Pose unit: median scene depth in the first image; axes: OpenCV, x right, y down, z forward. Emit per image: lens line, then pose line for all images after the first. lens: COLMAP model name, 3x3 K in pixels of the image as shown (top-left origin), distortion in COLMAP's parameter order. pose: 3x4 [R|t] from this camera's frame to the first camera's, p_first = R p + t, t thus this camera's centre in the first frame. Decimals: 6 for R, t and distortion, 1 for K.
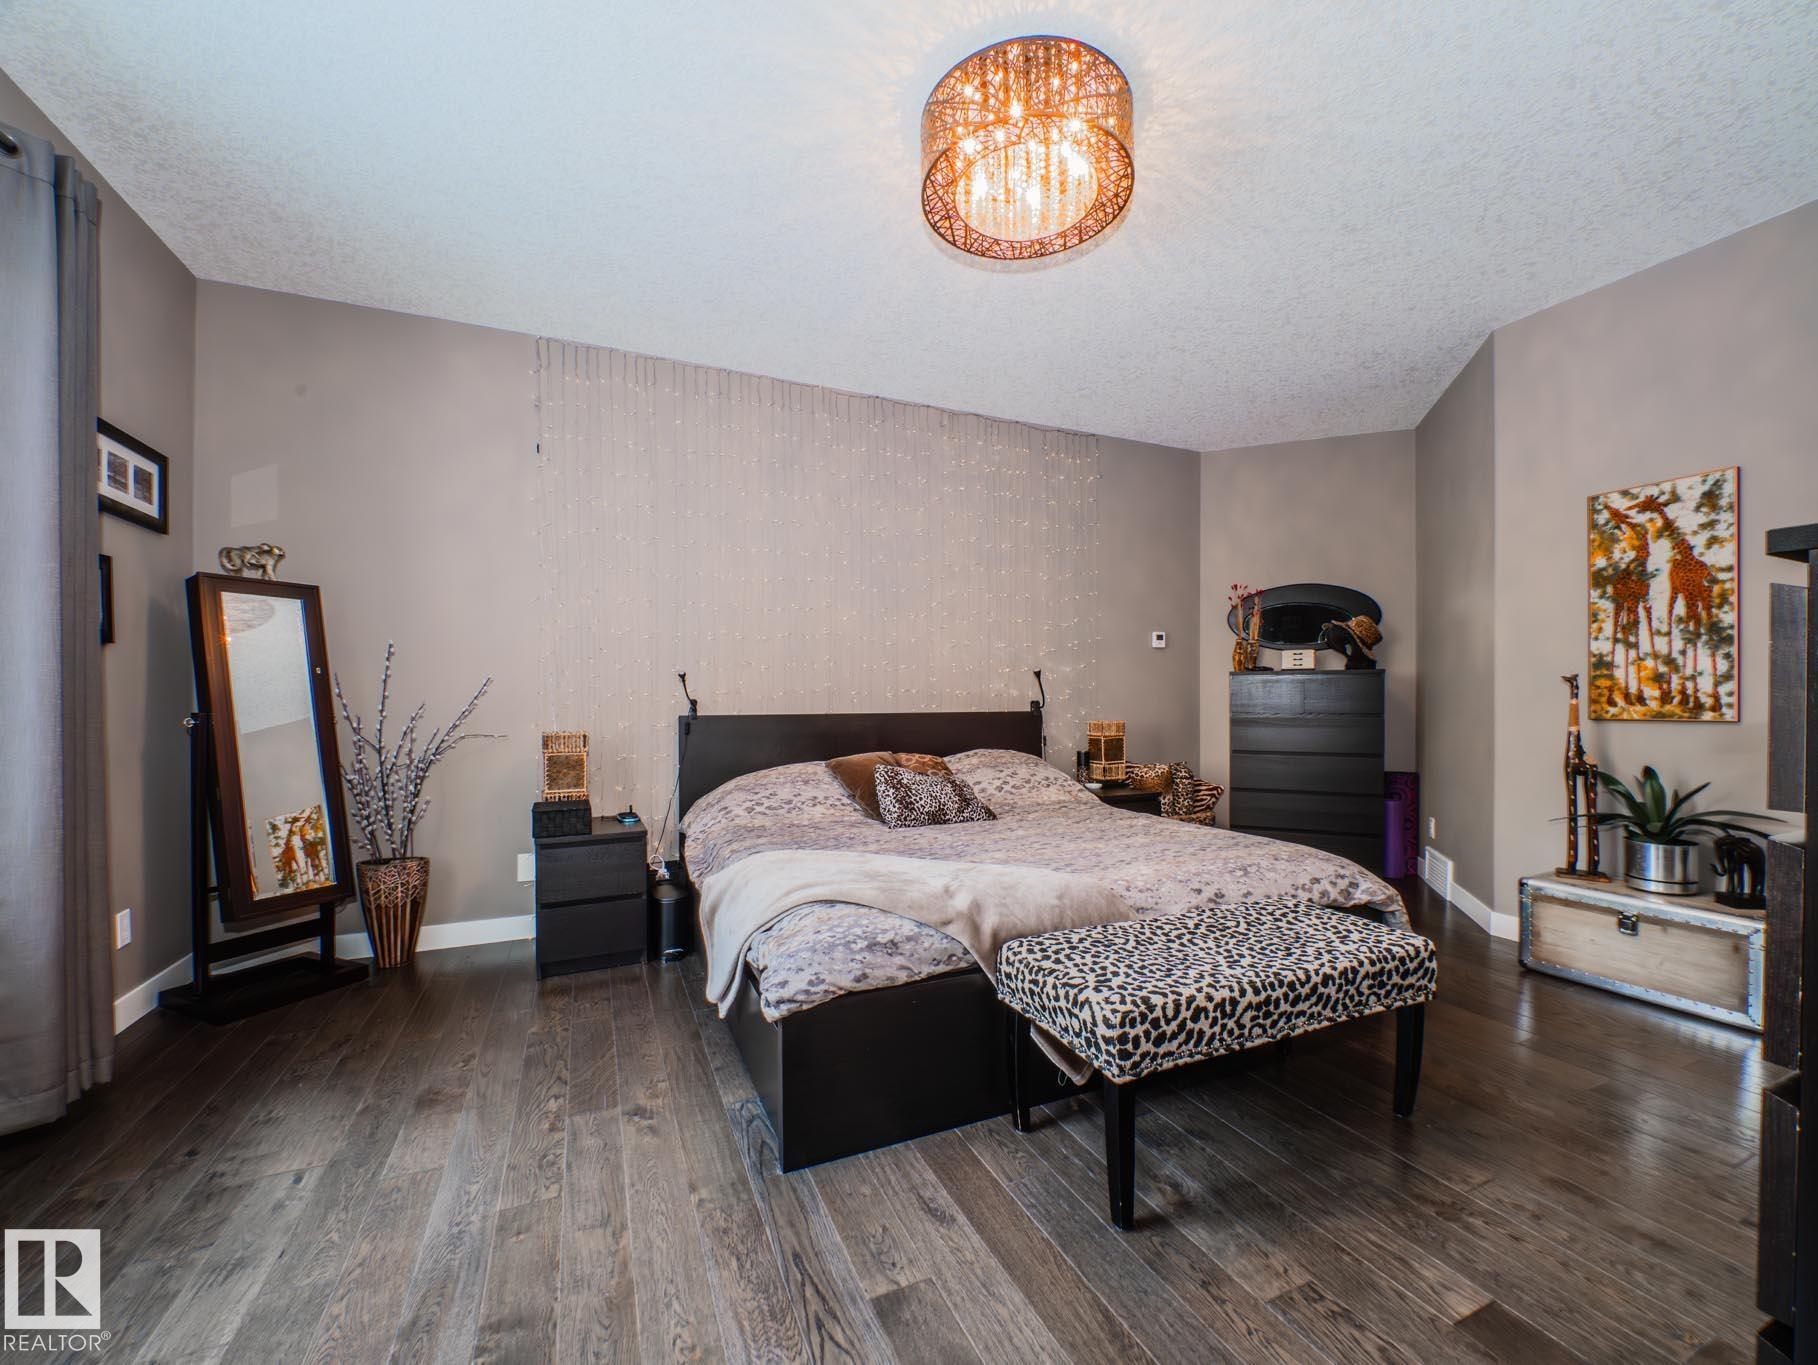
lens RADIAL K [[739.7, 0, 924.2], [0, 739.7, 700.5], [0, 0, 1]] dist [0.001440, -0.006749]
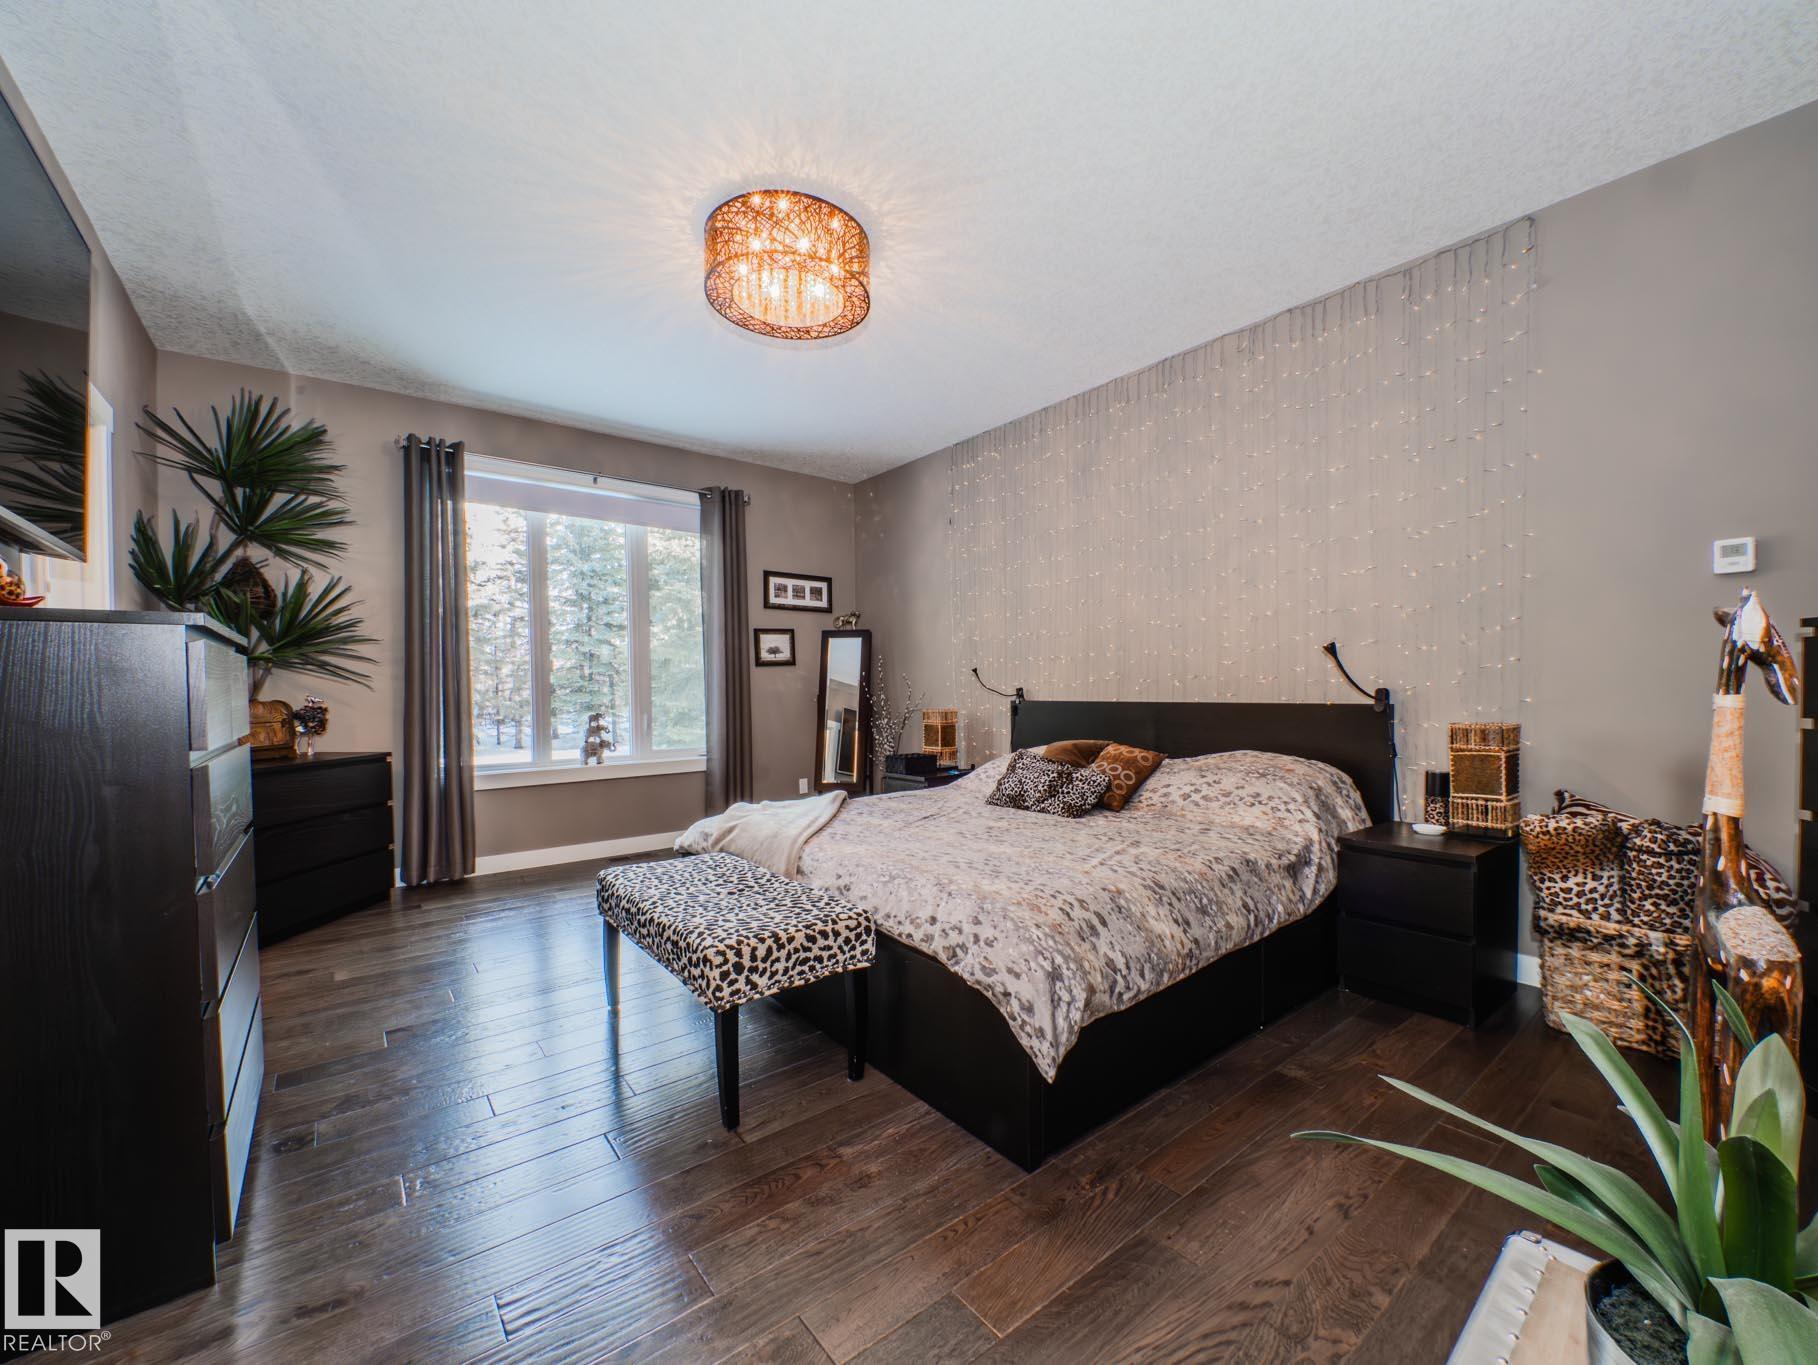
lens RADIAL K [[739.7, 0, 924.2], [0, 739.7, 700.5], [0, 0, 1]] dist [0.001440, -0.006749]
pose [[0.243523, 0.013089, -0.969807, 0.802477], [0.000904, 0.999905, 0.013723, 0.002182], [0.969895, -0.004219, 0.243488, 0.503718]]
